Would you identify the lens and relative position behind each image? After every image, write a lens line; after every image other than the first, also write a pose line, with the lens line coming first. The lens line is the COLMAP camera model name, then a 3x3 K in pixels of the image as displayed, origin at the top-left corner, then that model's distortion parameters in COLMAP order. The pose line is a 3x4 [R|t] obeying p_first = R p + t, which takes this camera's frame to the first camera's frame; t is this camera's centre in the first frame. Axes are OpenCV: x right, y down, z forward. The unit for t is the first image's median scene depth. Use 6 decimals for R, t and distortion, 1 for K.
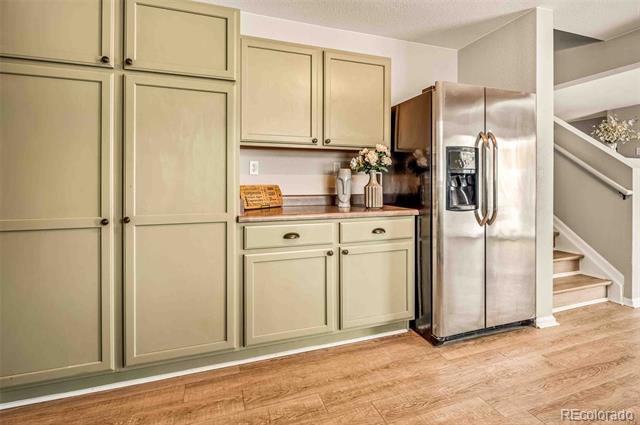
lens RADIAL K [[297.9, 0, 325.9], [0, 297.9, 181.7], [0, 0, 1]] dist [-0.001034, -0.000200]
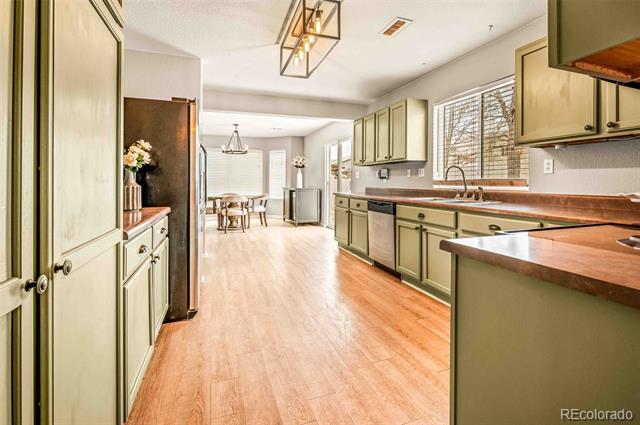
lens RADIAL K [[297.9, 0, 325.9], [0, 297.9, 181.7], [0, 0, 1]] dist [-0.001034, -0.000200]
pose [[-0.007620, -0.001241, 0.999970, -0.879399], [-0.000061, 0.999999, 0.001241, 0.001954], [-0.999971, -0.000052, -0.007620, 0.500145]]
